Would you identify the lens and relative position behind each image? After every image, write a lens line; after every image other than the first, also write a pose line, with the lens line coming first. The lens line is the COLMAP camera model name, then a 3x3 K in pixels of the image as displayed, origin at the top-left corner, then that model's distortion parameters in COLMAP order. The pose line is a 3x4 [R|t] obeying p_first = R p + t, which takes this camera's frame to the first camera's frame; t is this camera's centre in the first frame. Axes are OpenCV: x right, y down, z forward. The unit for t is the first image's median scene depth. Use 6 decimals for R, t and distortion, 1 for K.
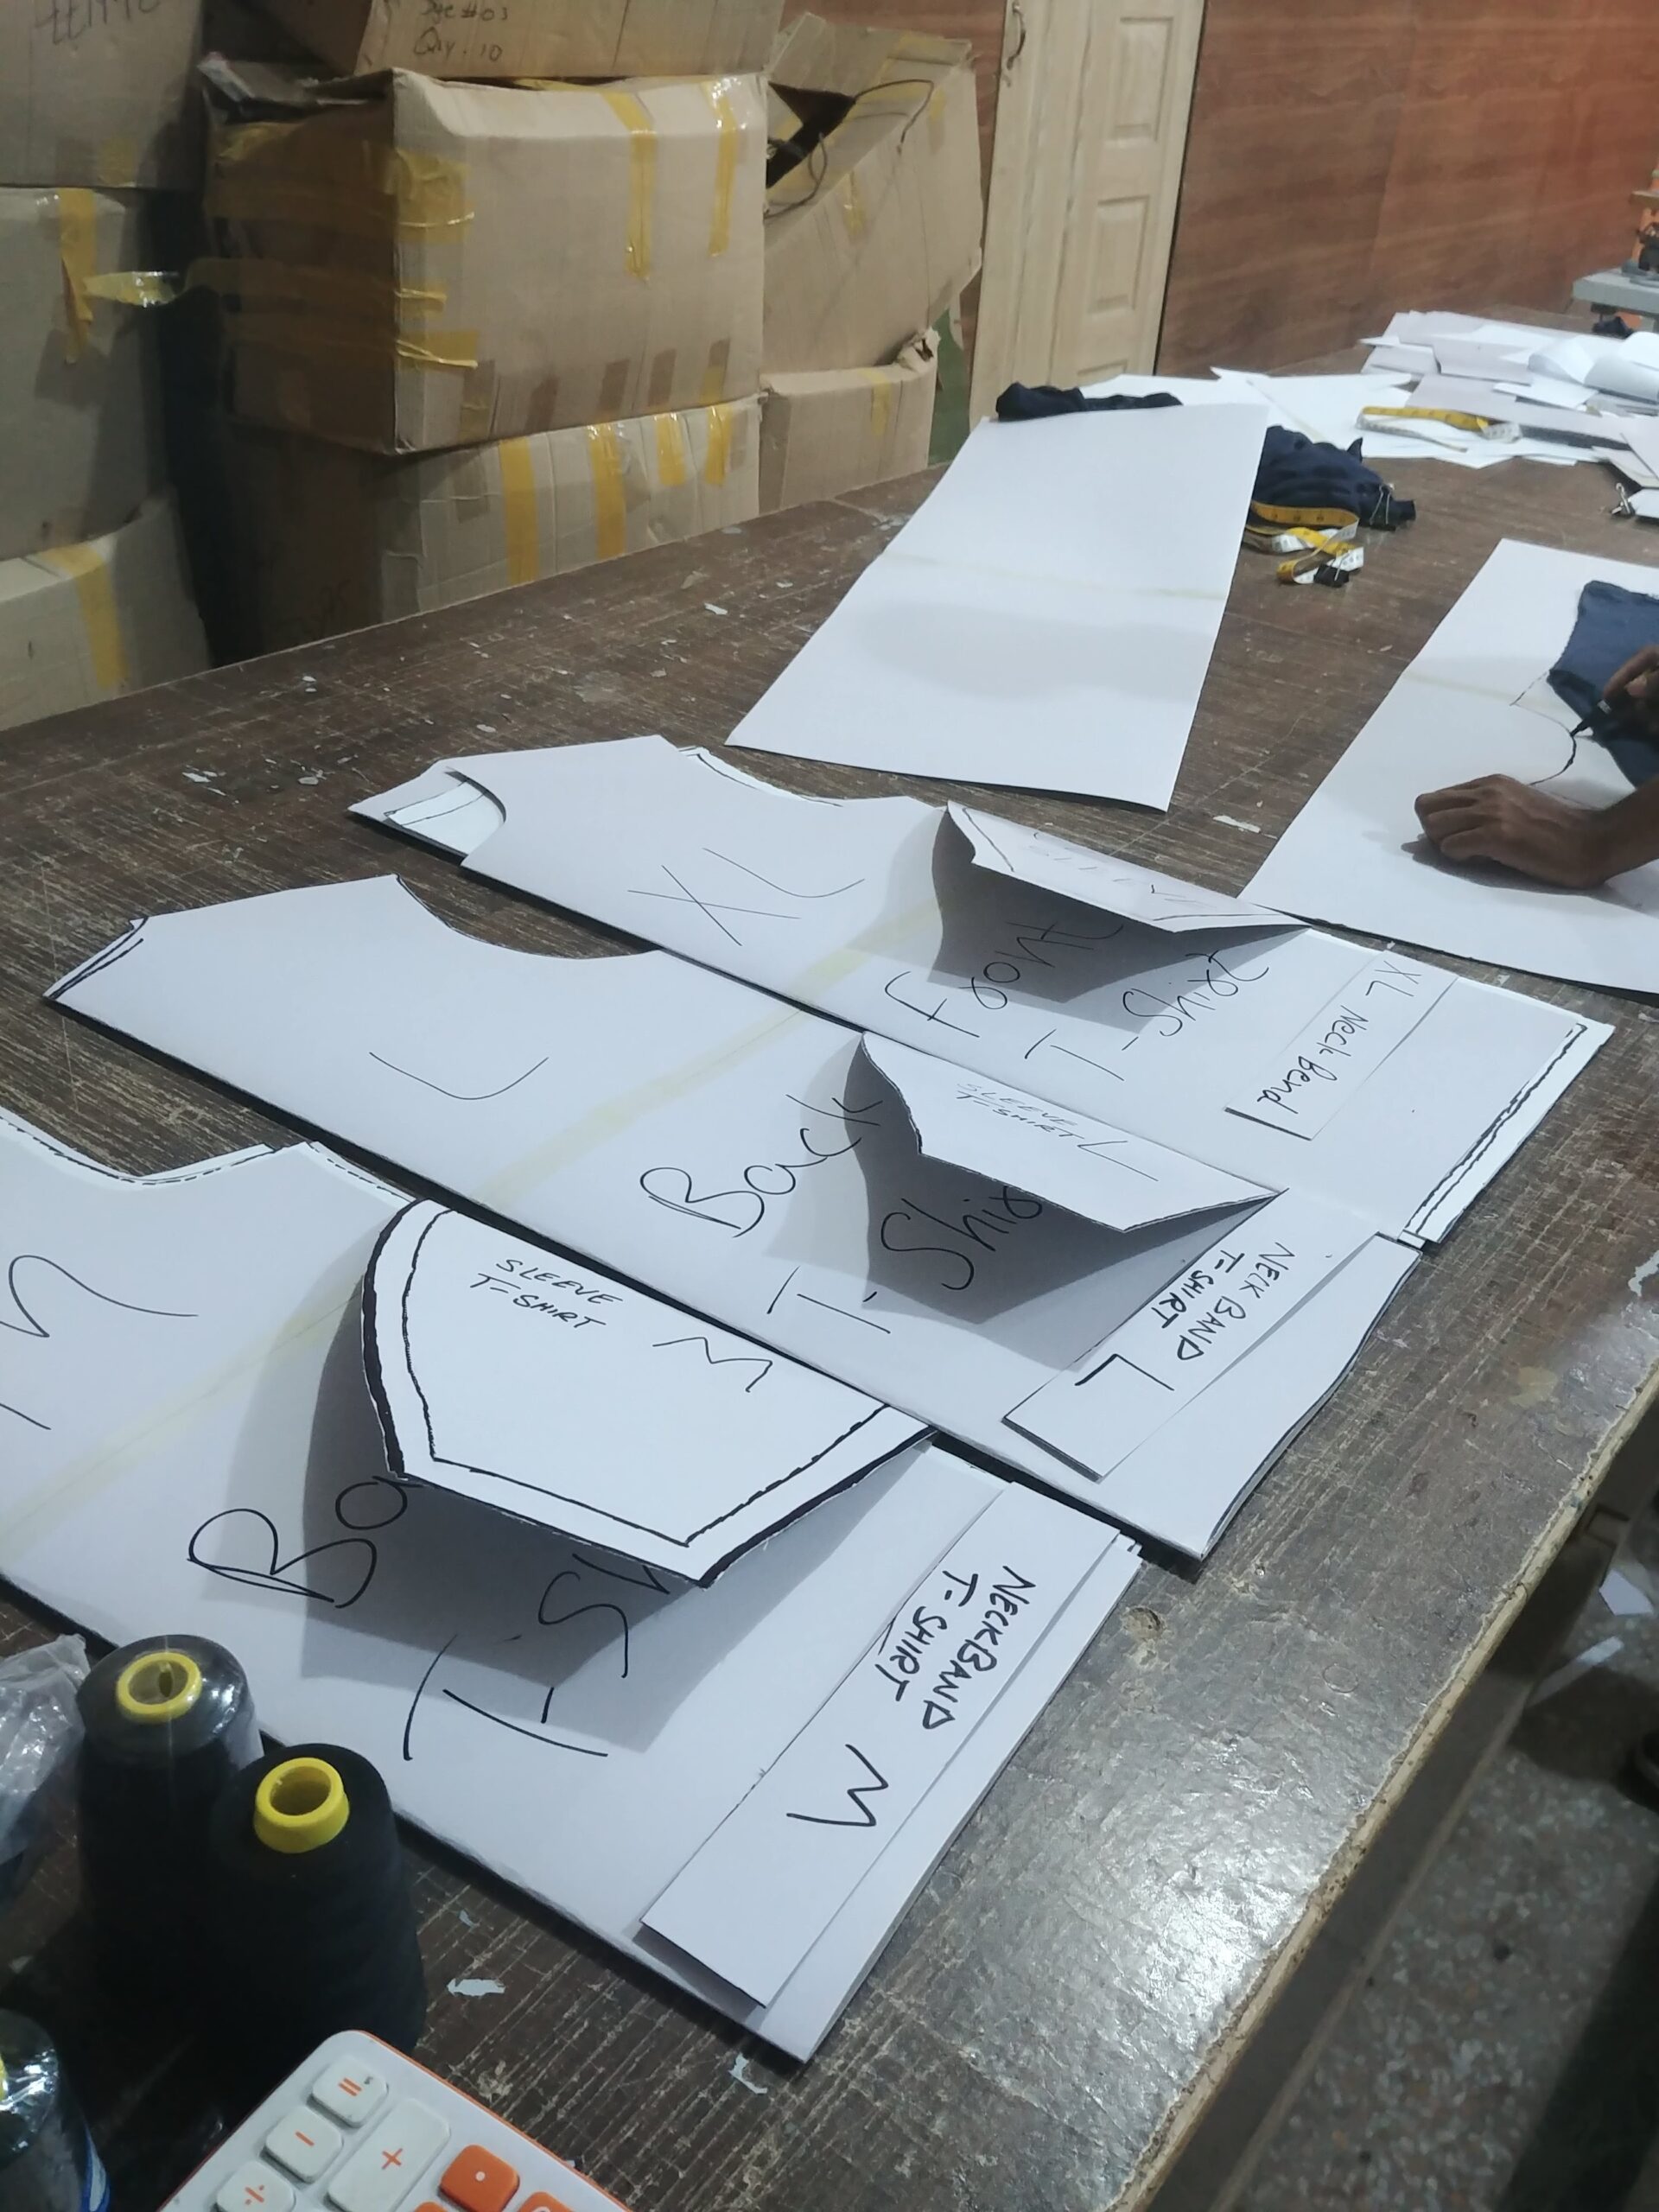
lens RADIAL K [[1840.9, 0, 828.6], [0, 1840.9, 1054.6], [0, 0, 1]] dist [0.107687, -0.155842]
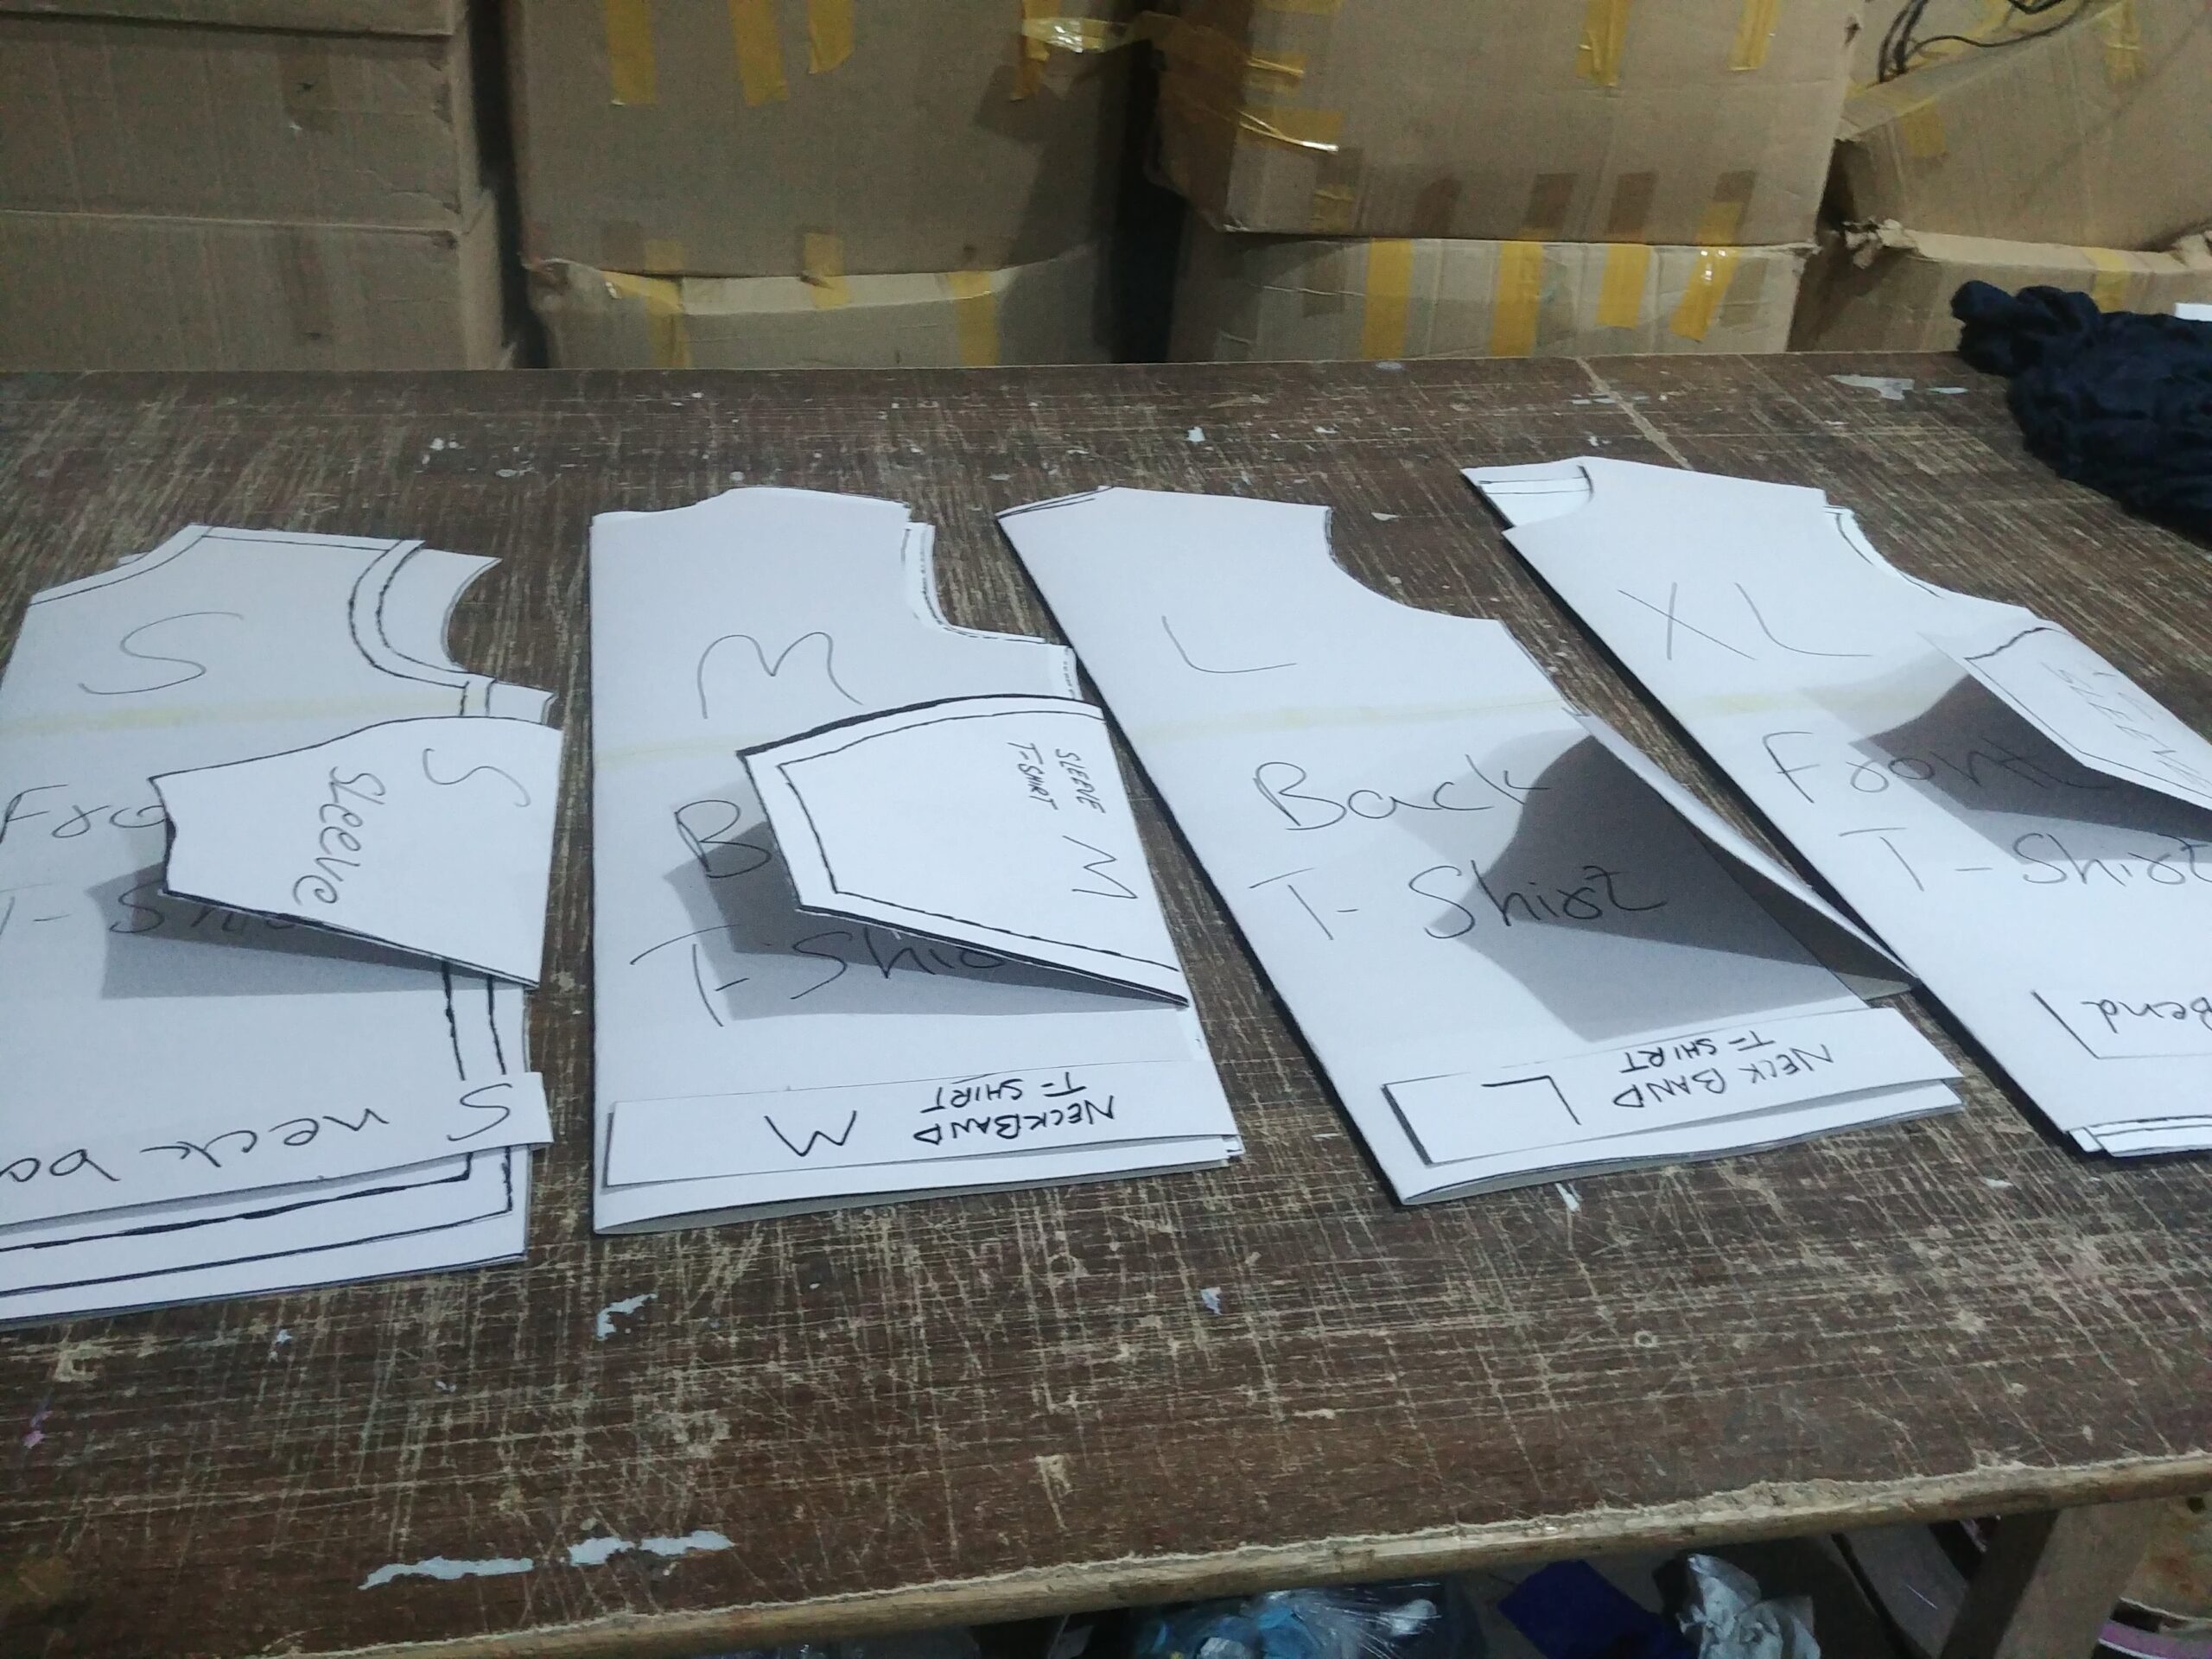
lens RADIAL K [[1840.9, 0, 1106.0], [0, 1840.9, 829.5], [0, 0, 1]] dist [0.107687, -0.155842]
pose [[0.741101, 0.343050, -0.577136, 0.346058], [-0.352721, 0.930362, 0.100078, -0.103875], [0.571277, 0.129400, 0.810493, 0.221581]]
